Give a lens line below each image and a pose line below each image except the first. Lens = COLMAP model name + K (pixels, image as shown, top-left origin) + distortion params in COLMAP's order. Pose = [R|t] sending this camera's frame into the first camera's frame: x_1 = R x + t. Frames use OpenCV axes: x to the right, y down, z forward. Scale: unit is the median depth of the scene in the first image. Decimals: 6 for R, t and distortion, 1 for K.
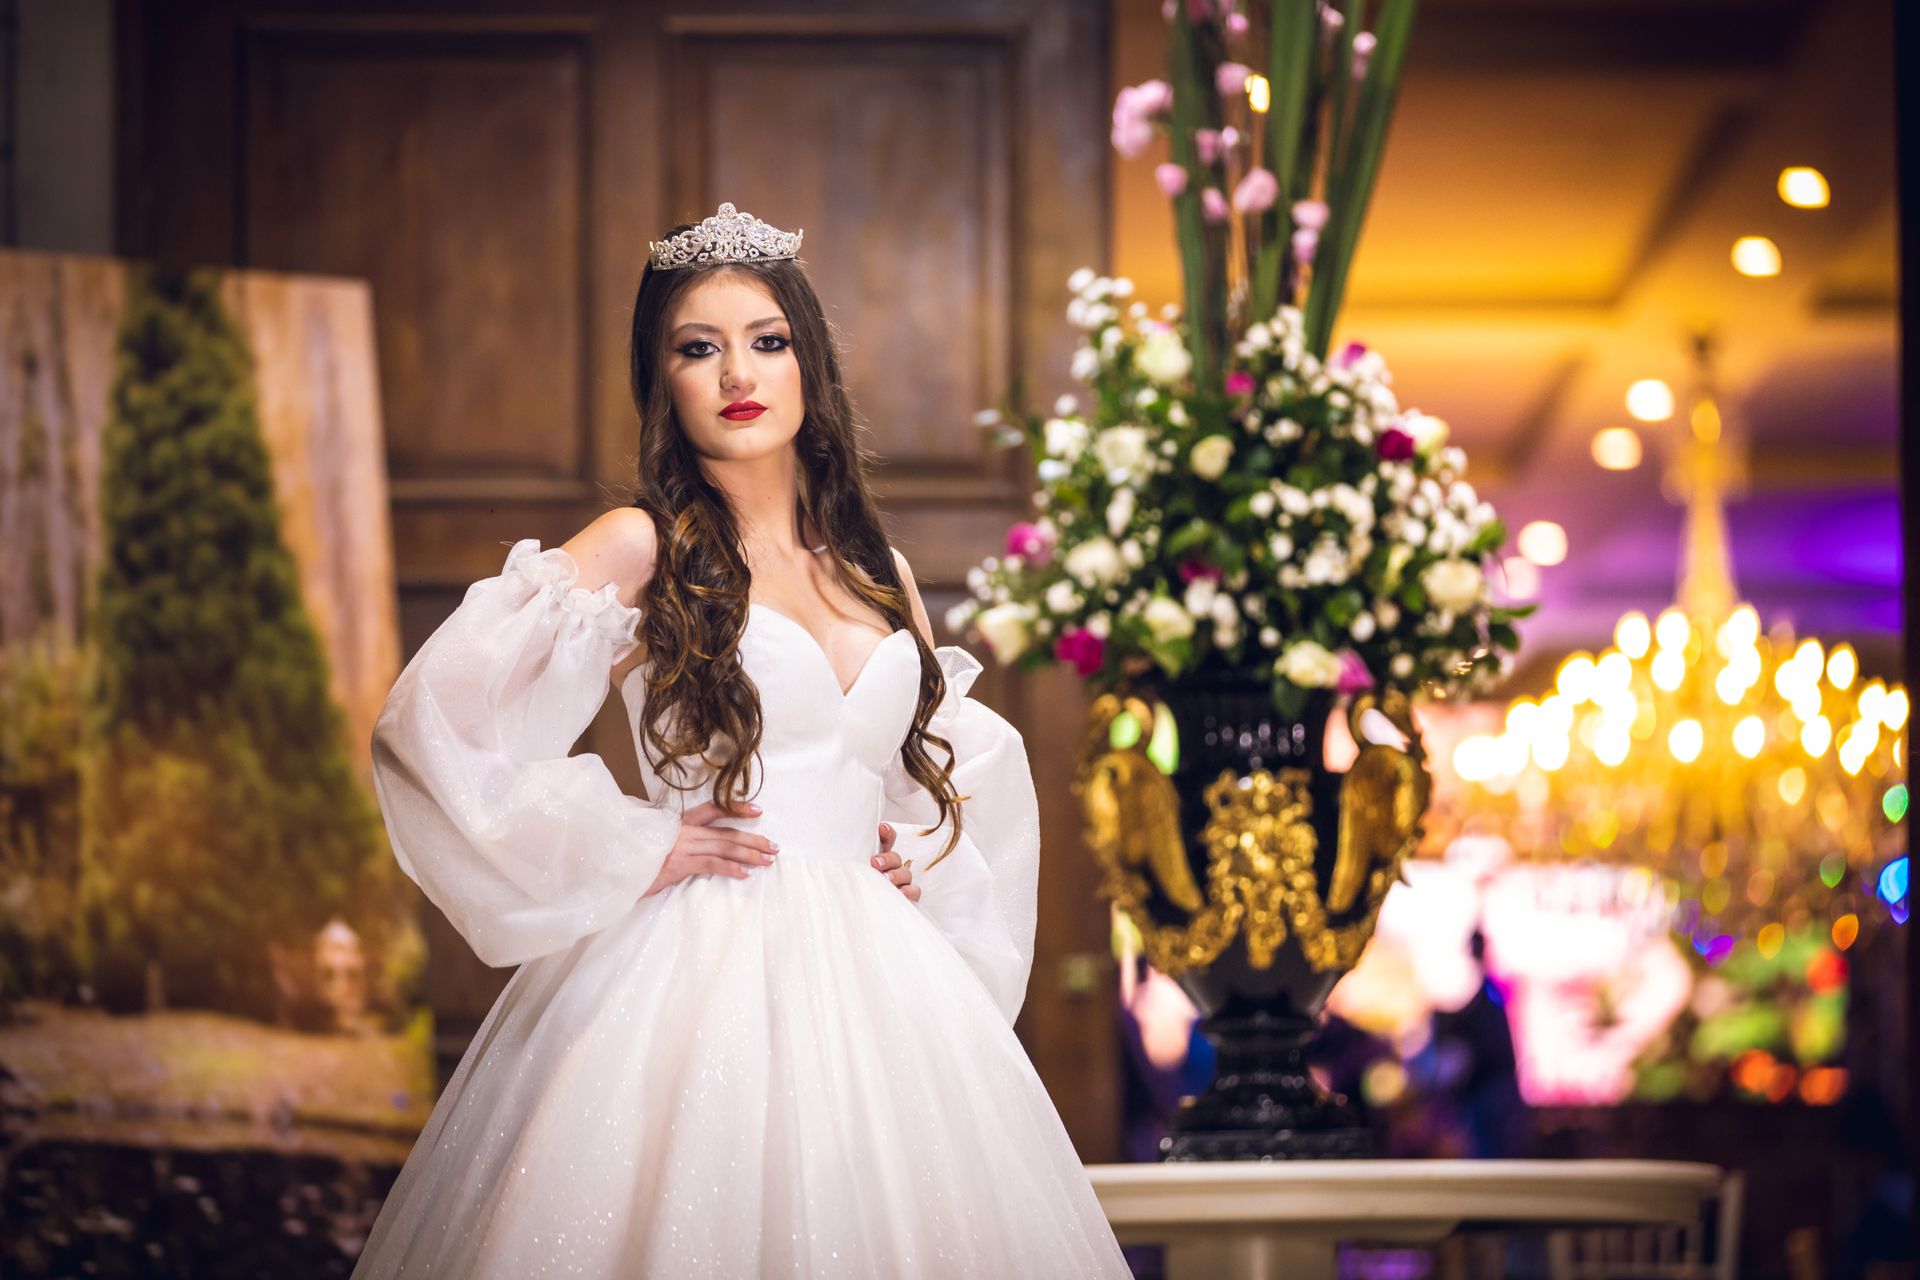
lens RADIAL K [[7493.2, 0, 965.6], [0, 7493.2, 639.7], [0, 0, 1]] dist [0.244667, 0.000000]
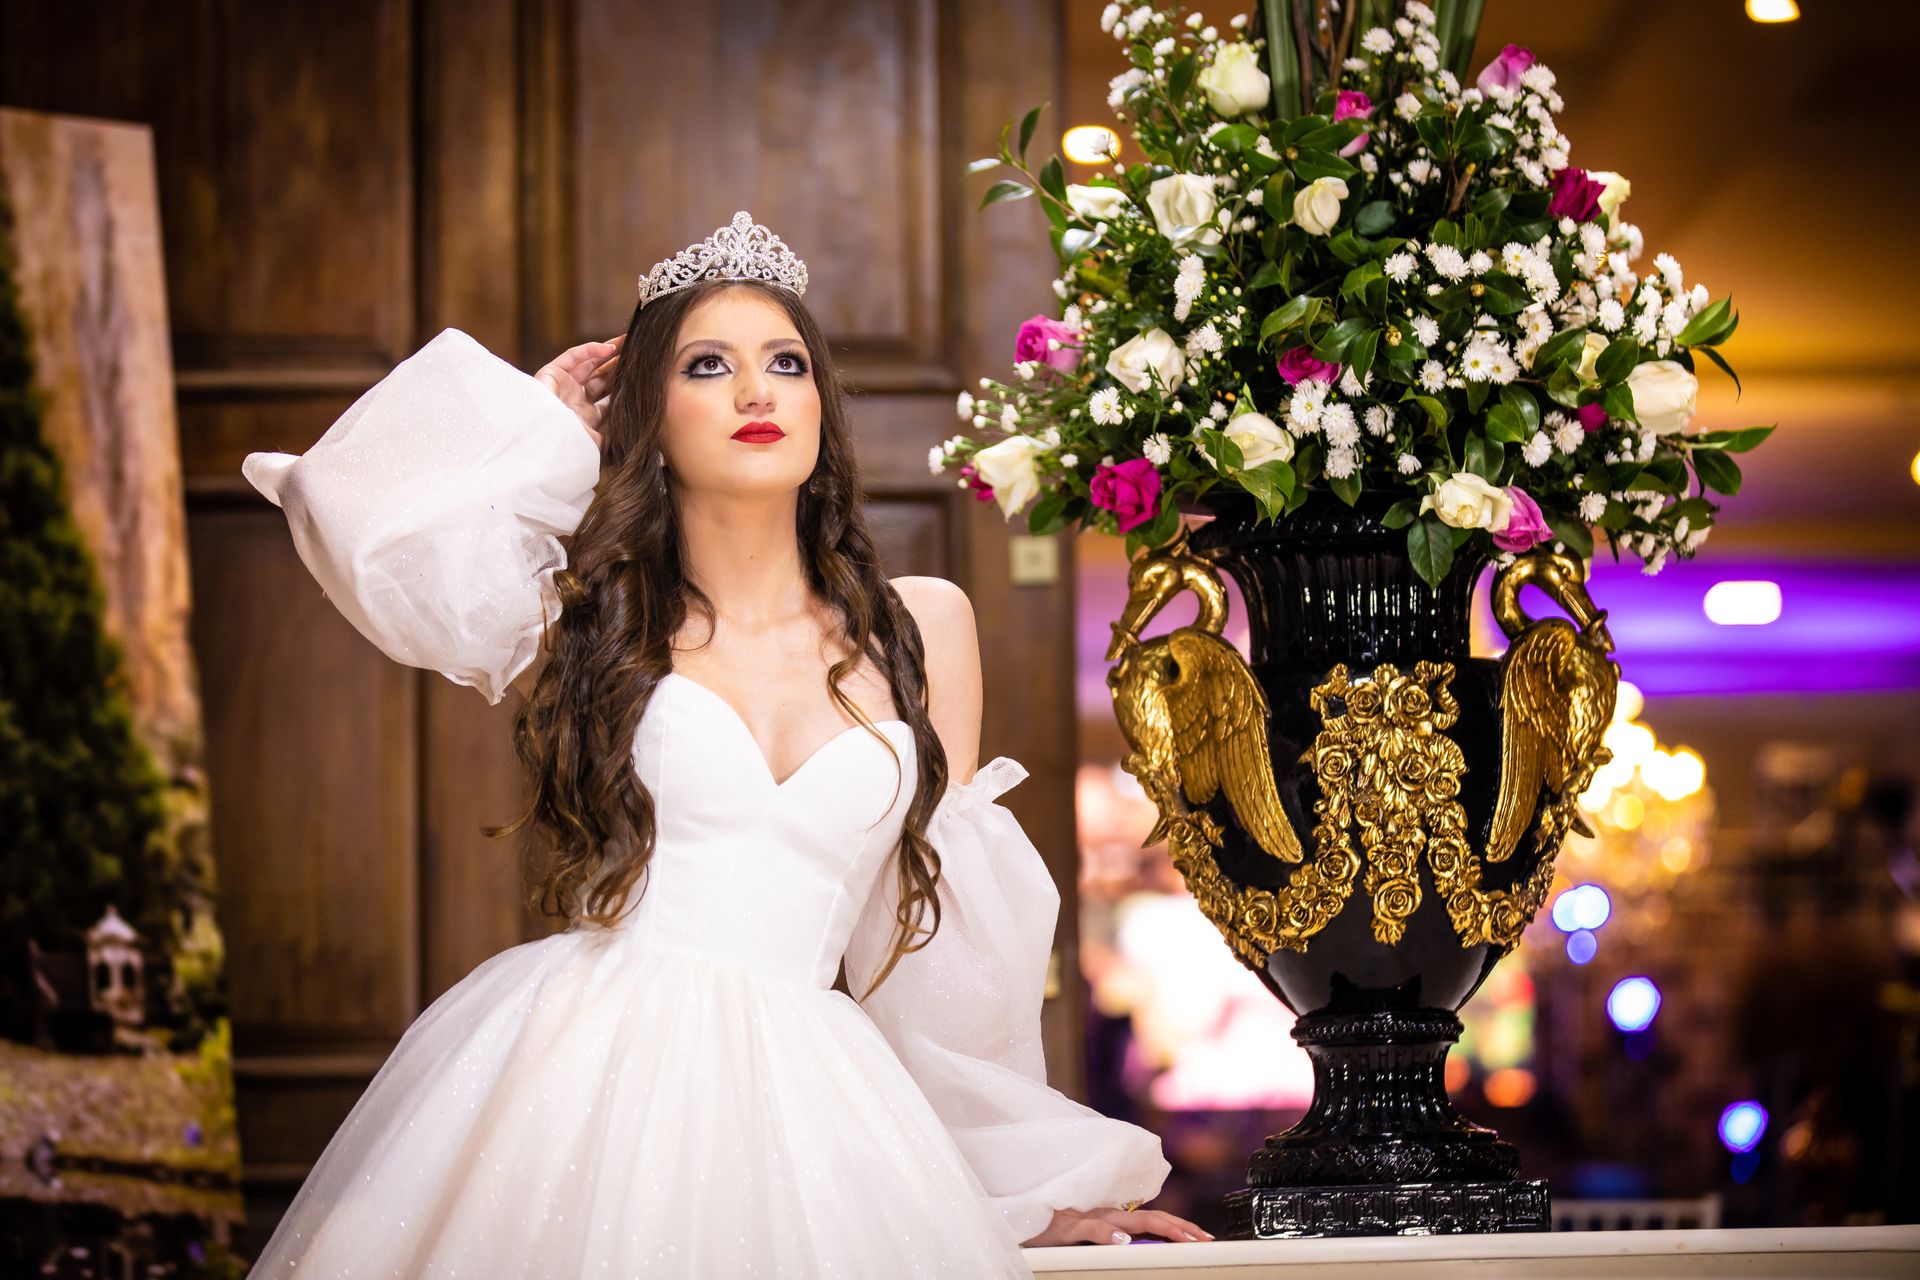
lens RADIAL K [[6082.8, 0, 955.4], [0, 6082.8, 642.3], [0, 0, 1]] dist [-0.061024, 0.000000]
pose [[0.999416, -0.005776, 0.033692, -0.019430], [0.006269, 0.999875, -0.014539, 0.023355], [-0.033604, 0.014741, 0.999327, 0.432844]]
